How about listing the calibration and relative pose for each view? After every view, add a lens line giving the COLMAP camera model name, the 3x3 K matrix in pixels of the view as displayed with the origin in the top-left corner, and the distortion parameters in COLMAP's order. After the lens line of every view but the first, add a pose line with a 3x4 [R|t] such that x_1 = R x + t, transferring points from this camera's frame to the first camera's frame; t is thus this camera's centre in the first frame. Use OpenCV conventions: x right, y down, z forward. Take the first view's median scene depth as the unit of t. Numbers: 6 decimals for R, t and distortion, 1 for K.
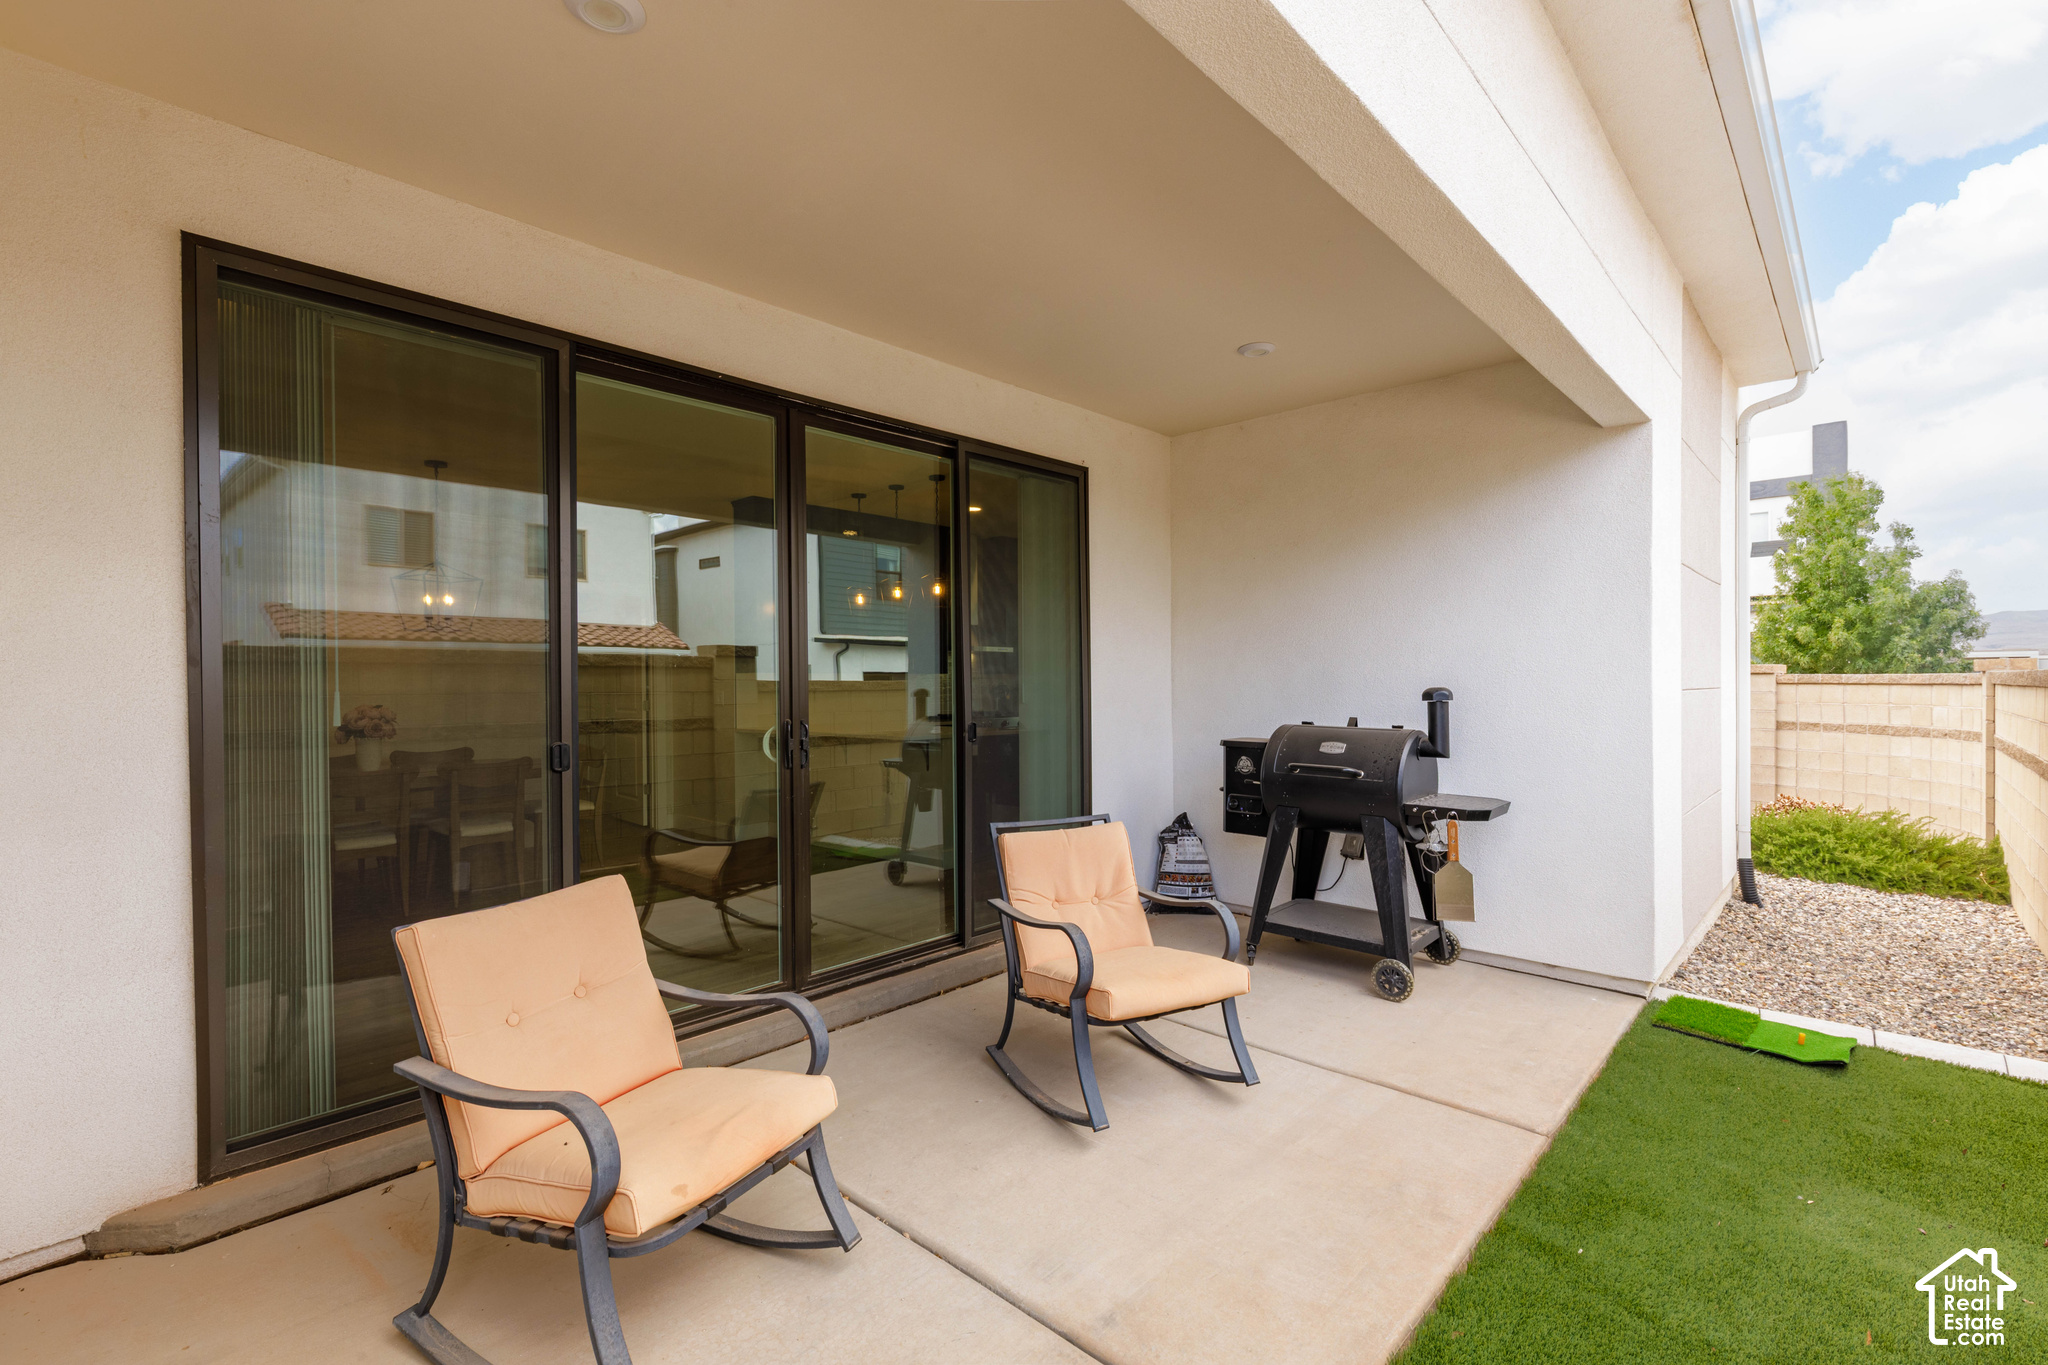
lens RADIAL K [[915.6, 0, 1036.6], [0, 915.6, 683.1], [0, 0, 1]] dist [0.000233, -0.000094]
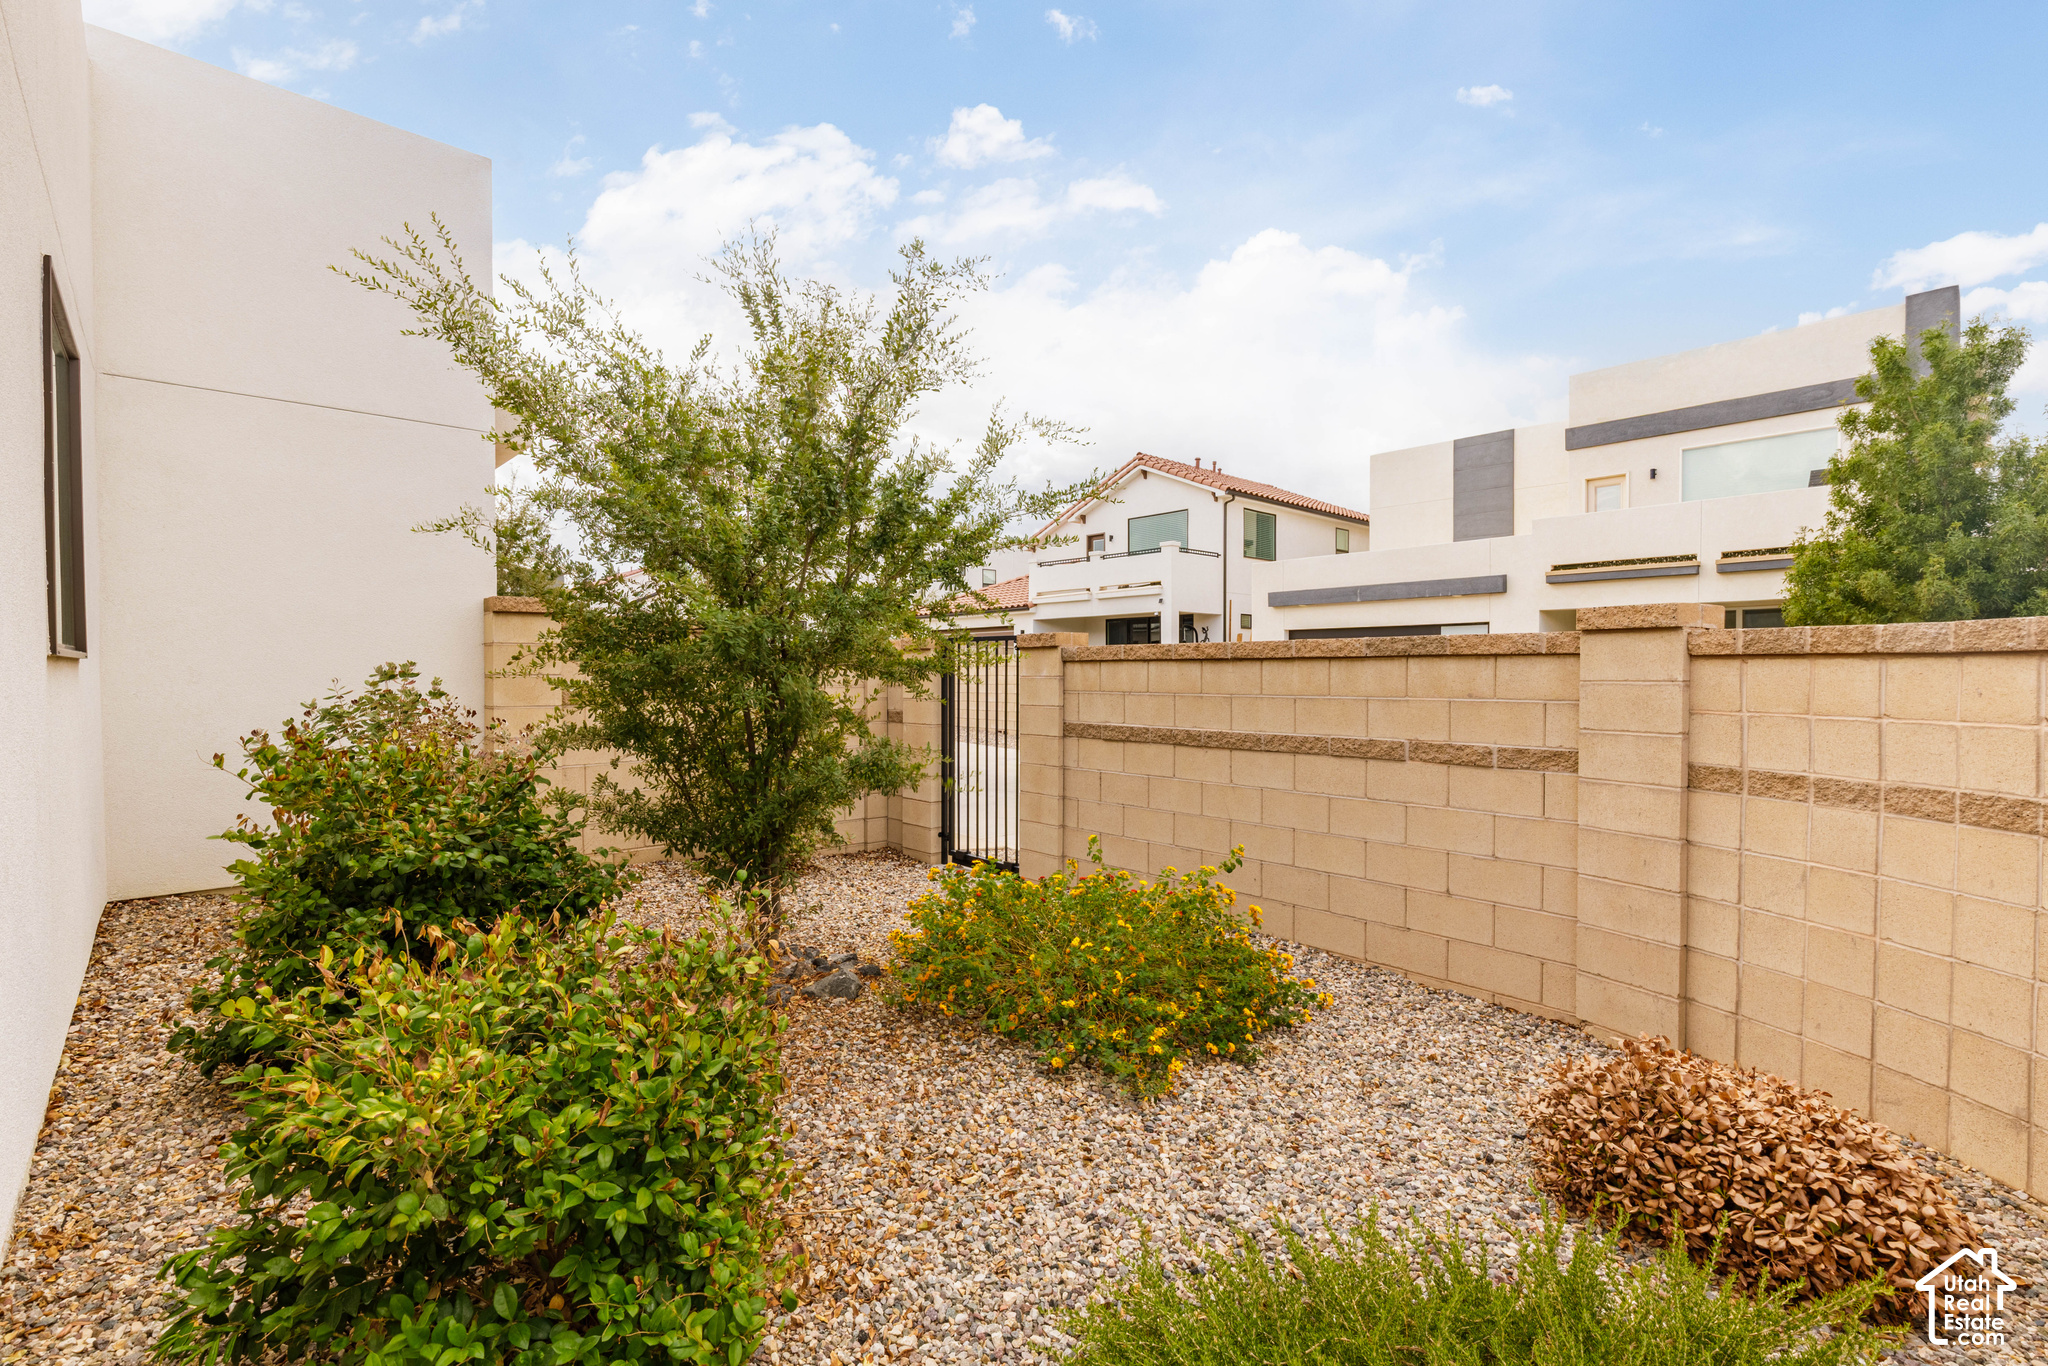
lens RADIAL K [[915.6, 0, 1021.3], [0, 915.6, 668.0], [0, 0, 1]] dist [0.000233, -0.000094]
pose [[0.996767, 0.002802, -0.080303, 0.343073], [-0.003006, 0.999993, -0.002415, 0.003619], [0.080296, 0.002648, 0.996768, 0.370716]]
